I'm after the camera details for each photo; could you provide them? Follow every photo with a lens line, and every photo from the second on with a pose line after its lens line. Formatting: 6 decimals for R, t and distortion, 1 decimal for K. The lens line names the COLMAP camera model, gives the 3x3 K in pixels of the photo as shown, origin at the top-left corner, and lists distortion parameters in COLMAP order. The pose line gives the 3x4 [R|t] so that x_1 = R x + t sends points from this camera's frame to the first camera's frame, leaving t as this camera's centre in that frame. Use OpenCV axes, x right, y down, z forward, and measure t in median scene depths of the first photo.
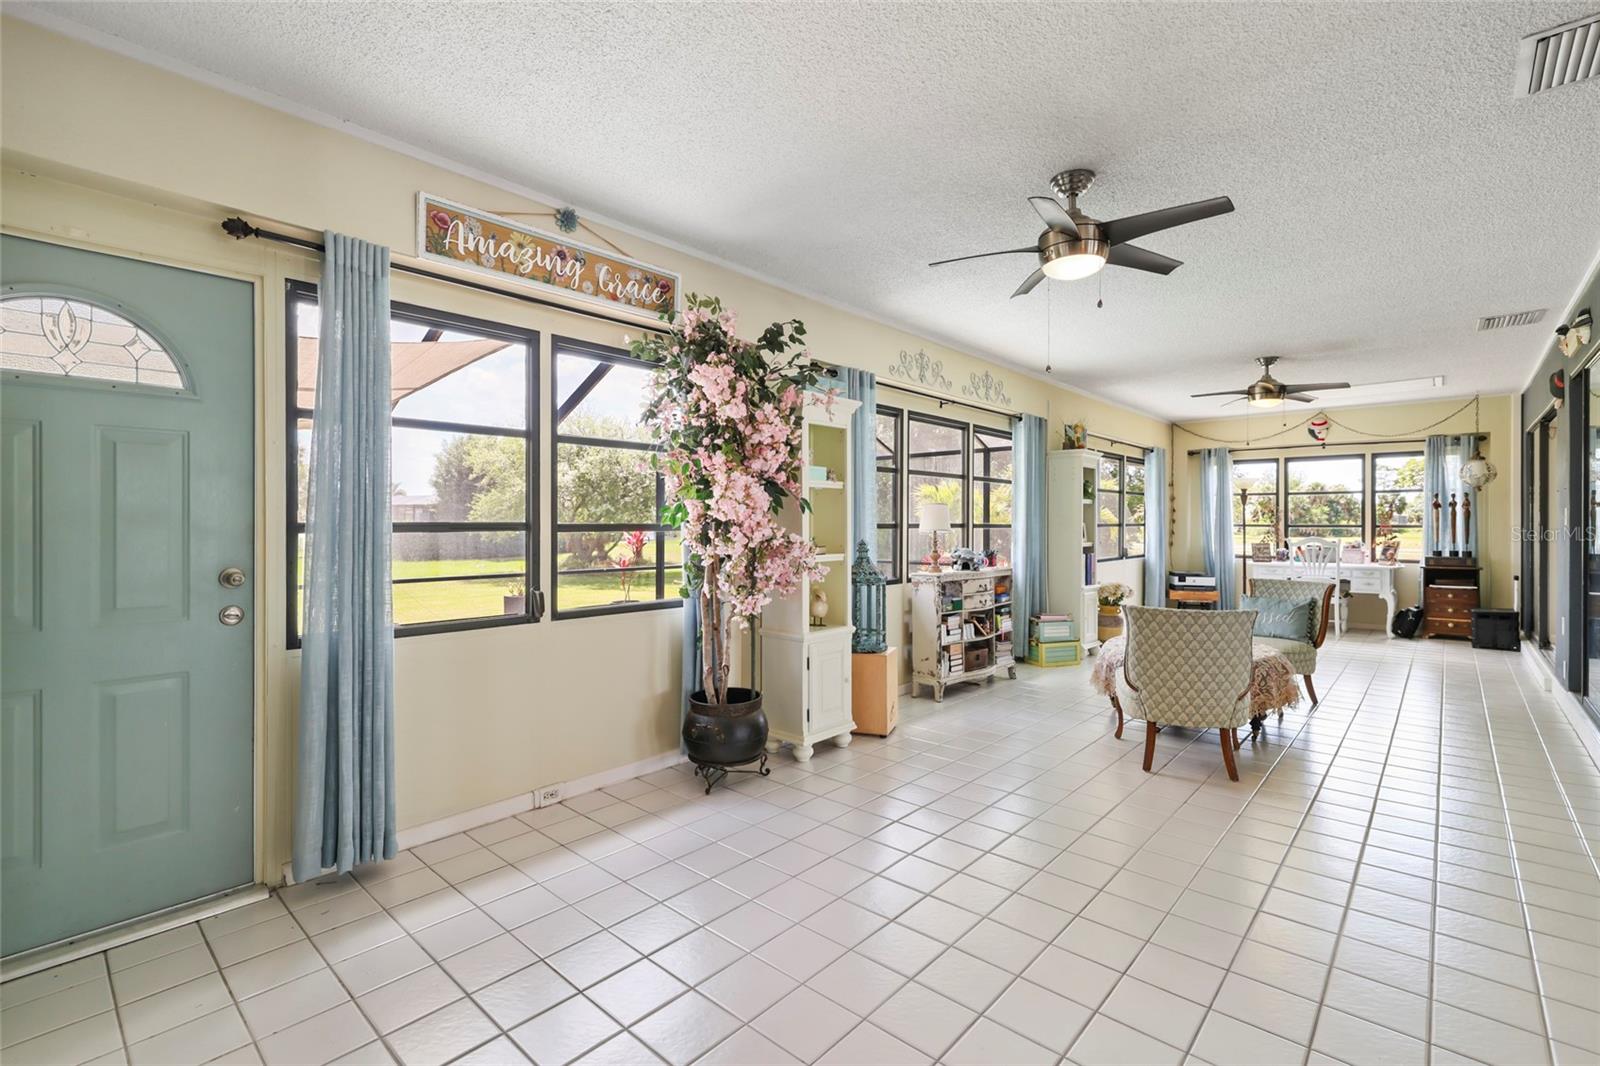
lens RADIAL K [[711.6, 0, 795.0], [0, 711.6, 522.9], [0, 0, 1]] dist [0.001459, -0.000489]
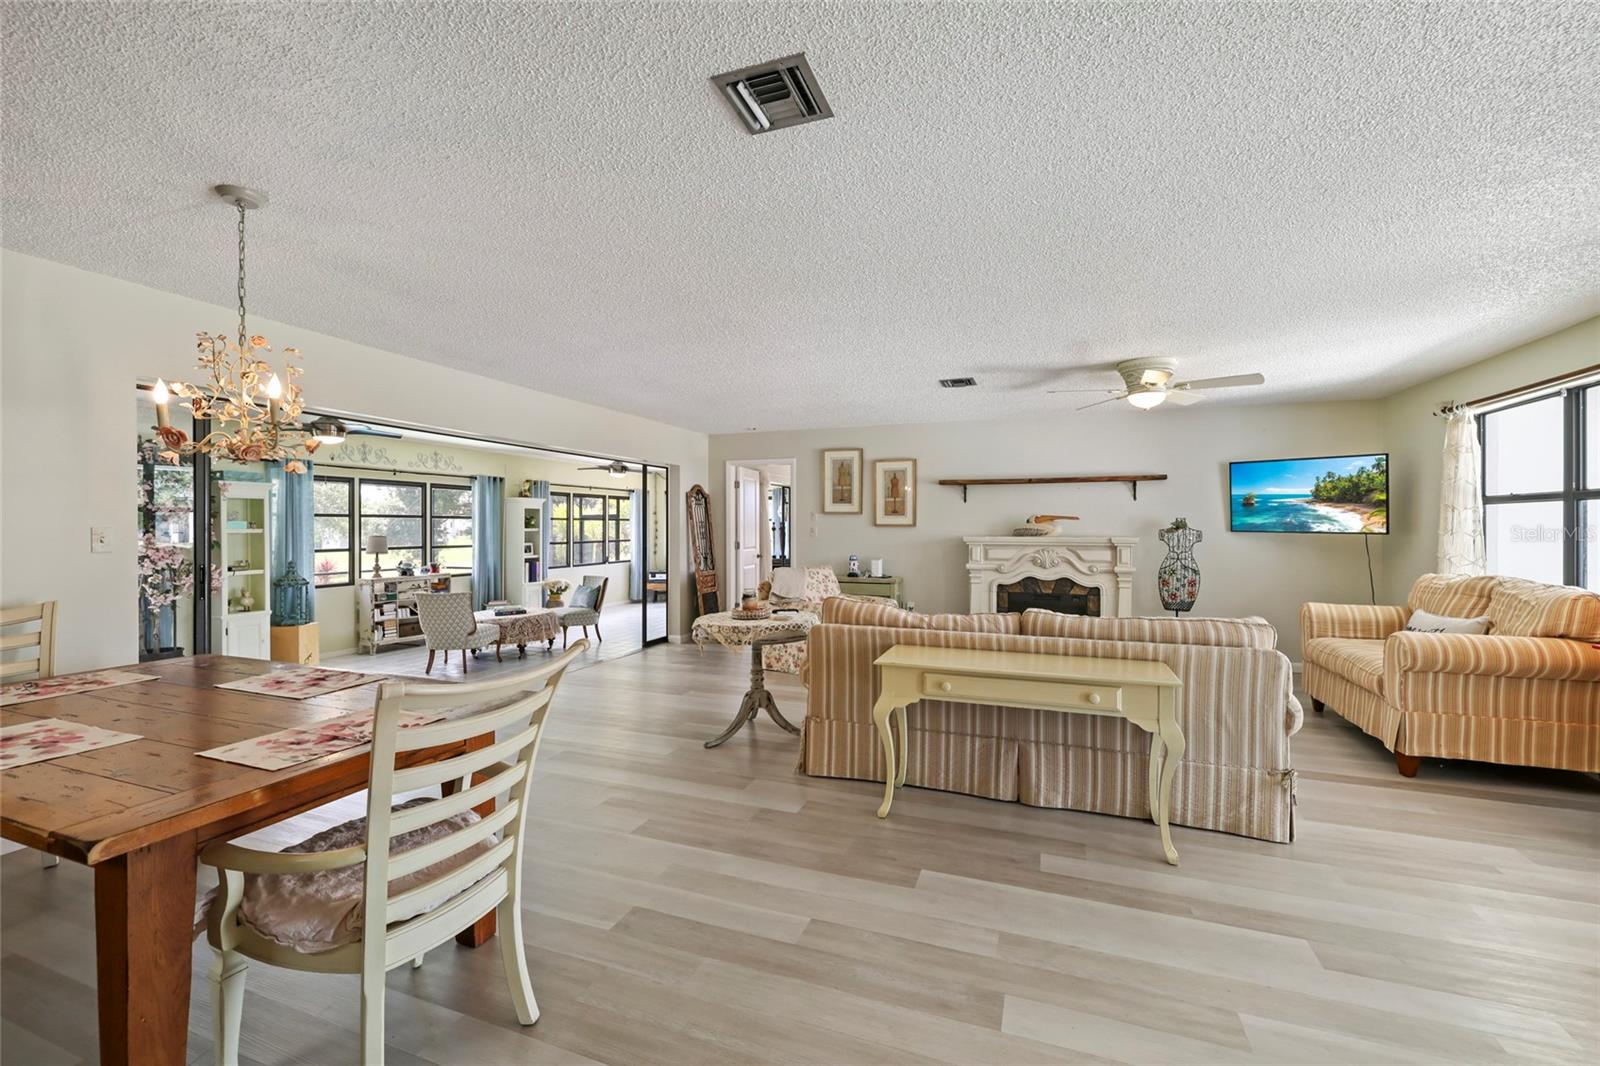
lens RADIAL K [[674.9, 0, 794.1], [0, 674.9, 533.2], [0, 0, 1]] dist [-0.001608, -0.000959]
pose [[0.932043, -0.007127, 0.362277, 0.612190], [0.003624, 0.999940, 0.010346, -0.053348], [-0.362329, -0.008330, 0.932013, -0.923401]]
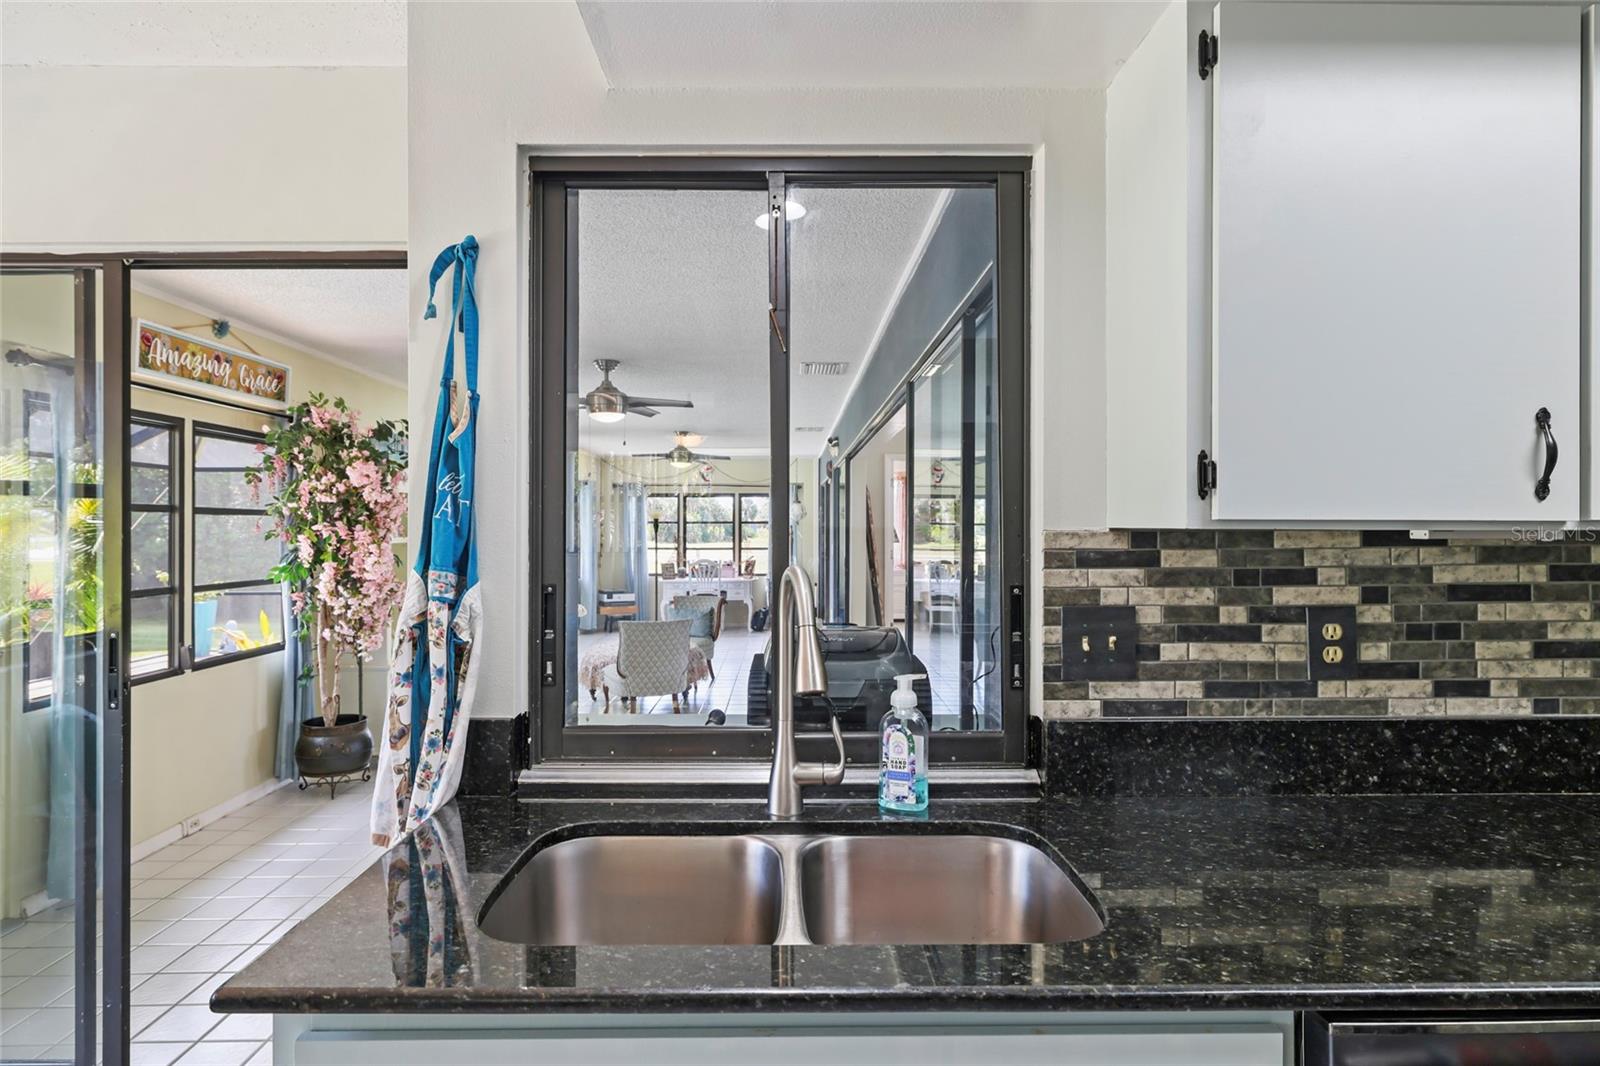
lens RADIAL K [[886.8, 0, 794.7], [0, 886.8, 530.6], [0, 0, 1]] dist [0.005365, -0.002549]
pose [[0.730431, -0.003474, 0.682978, -0.425568], [0.001091, 0.999992, 0.003919, -0.064866], [-0.682986, -0.002118, 0.730429, -0.485734]]
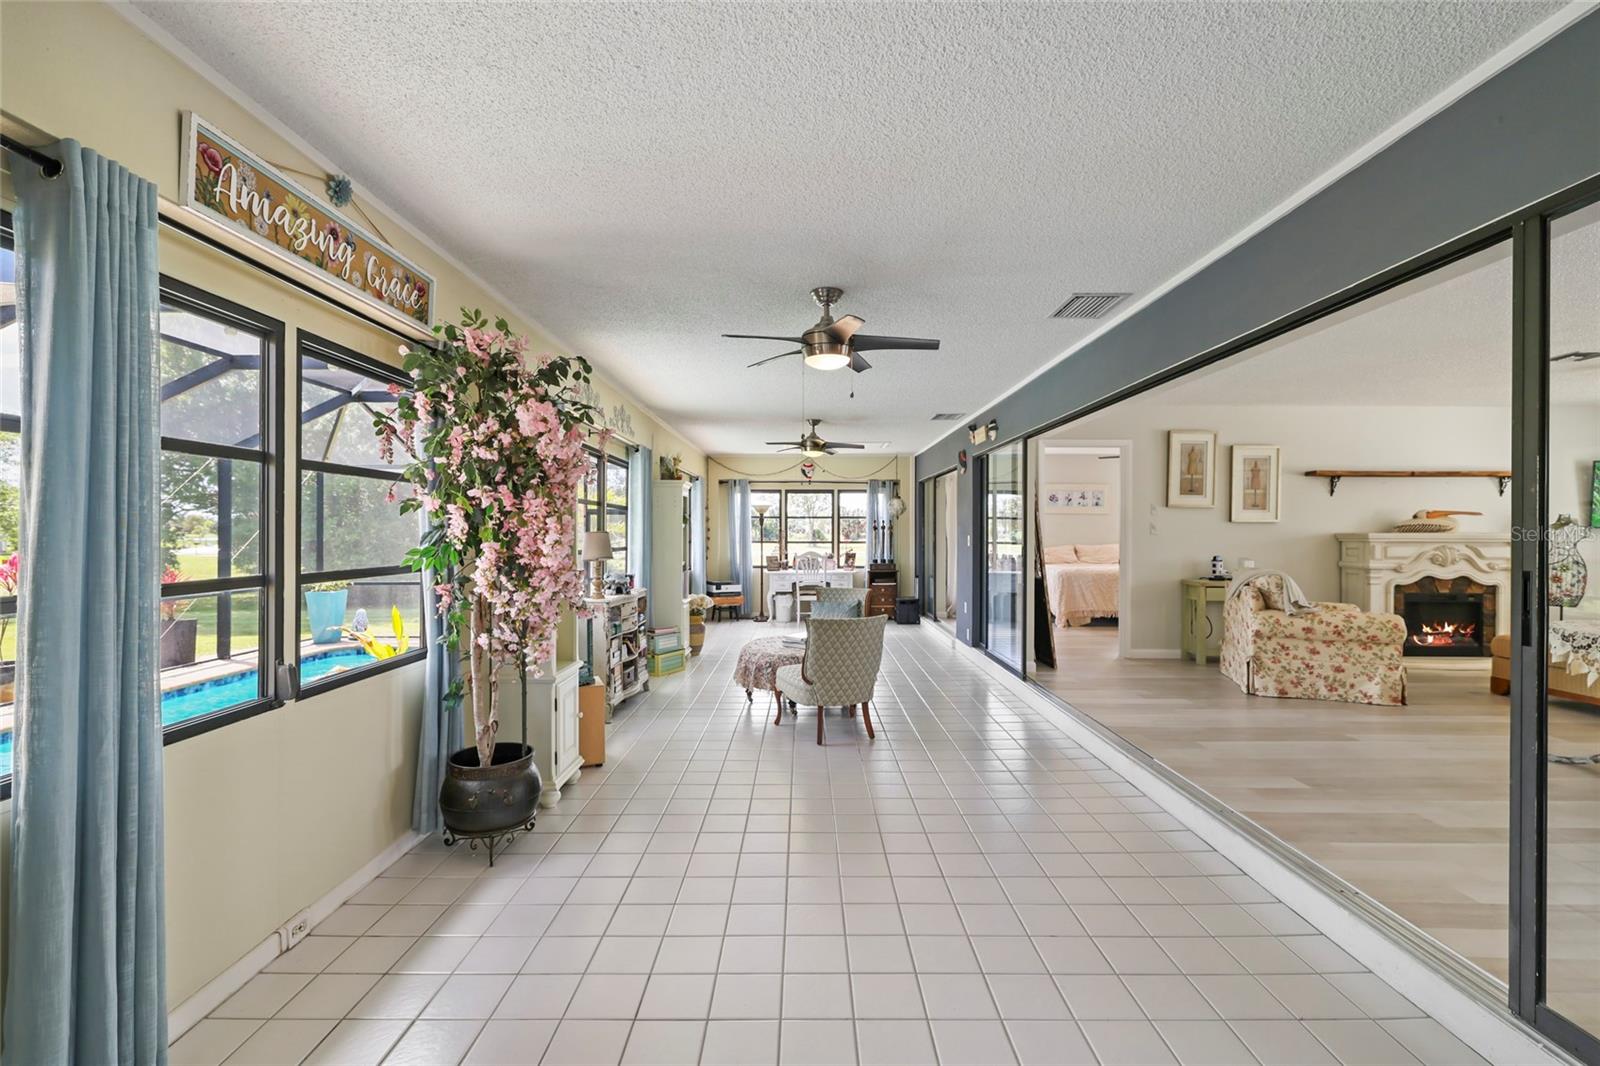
lens RADIAL K [[711.6, 0, 796.1], [0, 711.6, 532.8], [0, 0, 1]] dist [0.001459, -0.000489]
pose [[0.744382, -0.001698, 0.667751, -0.317235], [-0.000240, 0.999996, 0.002811, -0.032815], [-0.667753, -0.002253, 0.744379, 0.049371]]
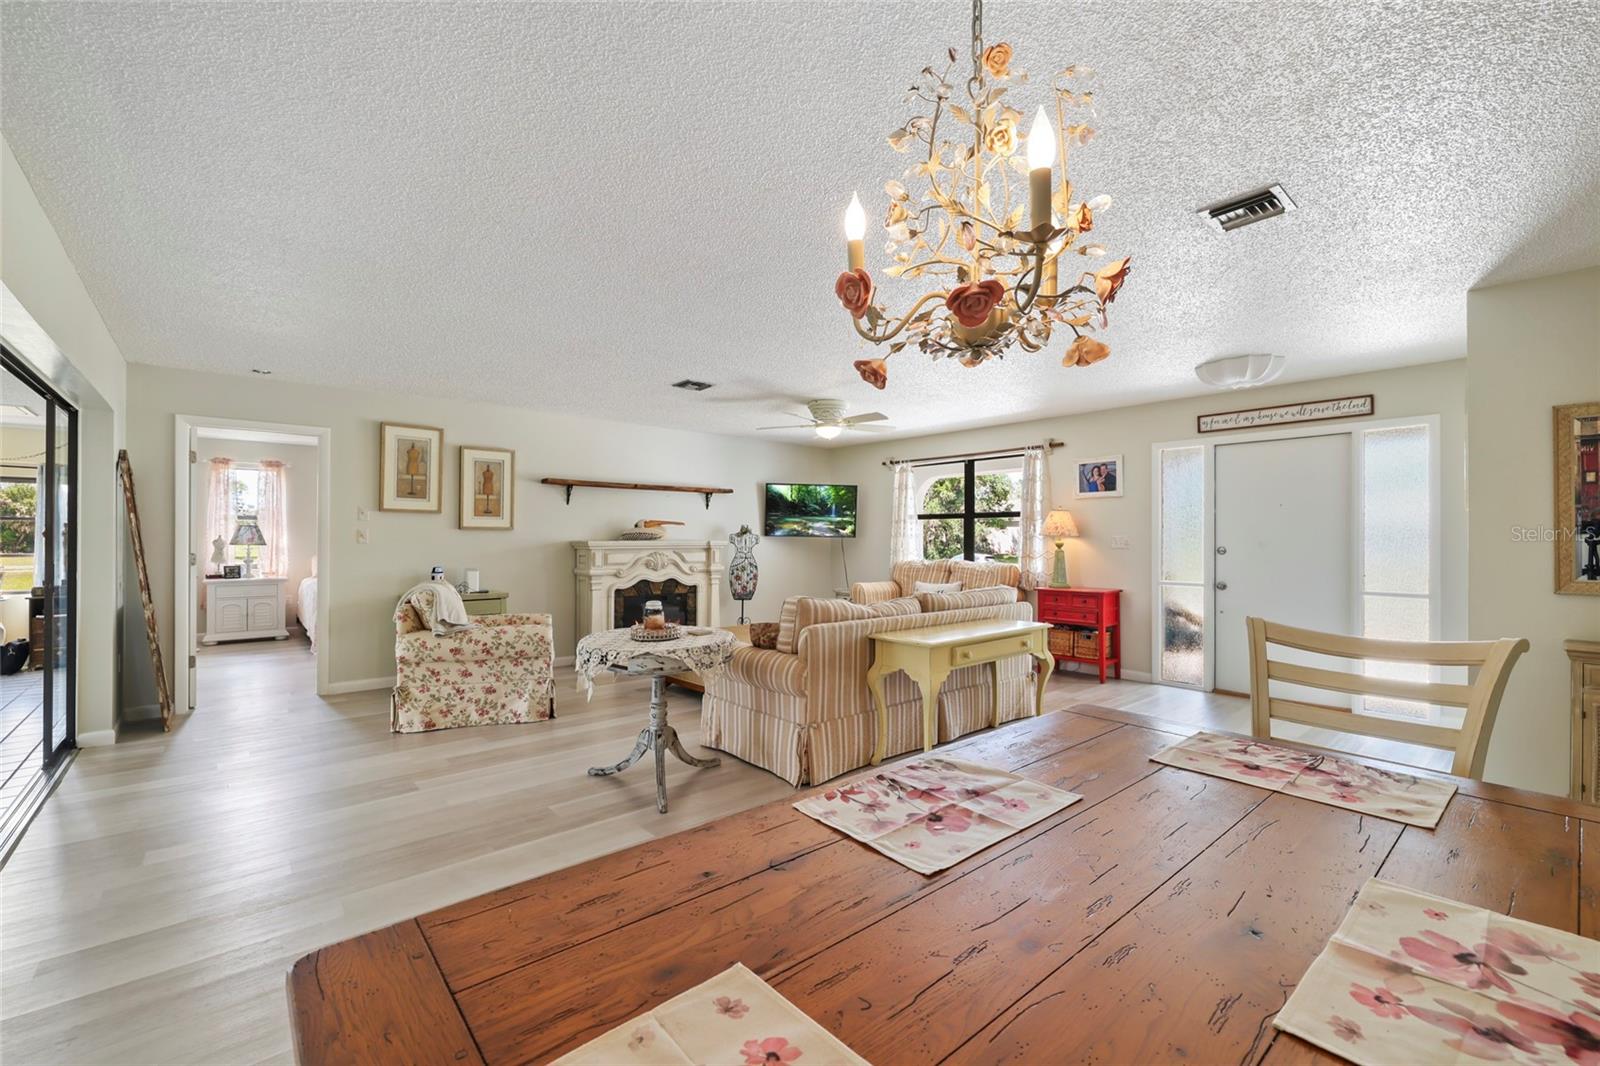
lens RADIAL K [[674.9, 0, 799.0], [0, 674.9, 532.0], [0, 0, 1]] dist [-0.001608, -0.000959]
pose [[0.118892, 0.005878, 0.992890, 0.161303], [-0.000480, 0.999983, -0.005863, -0.039197], [-0.992907, 0.000220, 0.118893, -0.257727]]
